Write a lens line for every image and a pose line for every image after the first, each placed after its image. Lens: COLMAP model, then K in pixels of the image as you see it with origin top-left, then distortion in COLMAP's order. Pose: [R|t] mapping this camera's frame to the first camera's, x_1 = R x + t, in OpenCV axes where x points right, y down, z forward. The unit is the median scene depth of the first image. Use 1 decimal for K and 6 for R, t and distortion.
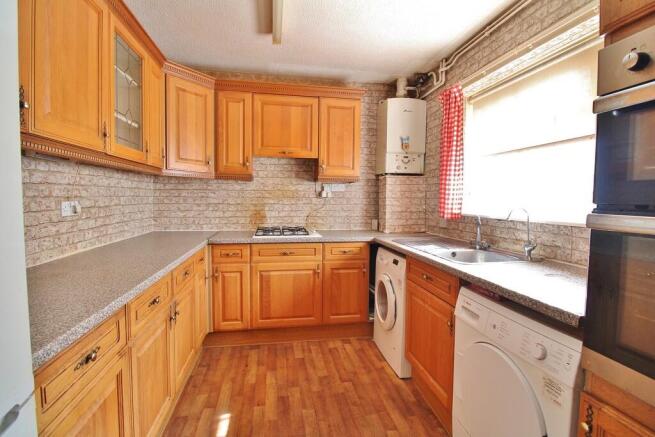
lens RADIAL K [[304.4, 0, 327.5], [0, 304.4, 218.5], [0, 0, 1]] dist [0.000083, -0.014024]
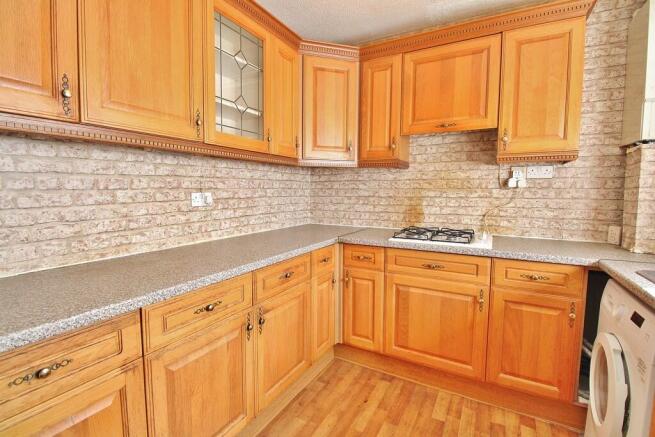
lens RADIAL K [[304.4, 0, 327.5], [0, 304.4, 218.5], [0, 0, 1]] dist [0.000083, -0.014024]
pose [[0.774553, 0.049454, -0.630572, 0.116674], [-0.037665, 0.998776, 0.032066, -0.010551], [0.631386, -0.001086, 0.775468, 0.286215]]
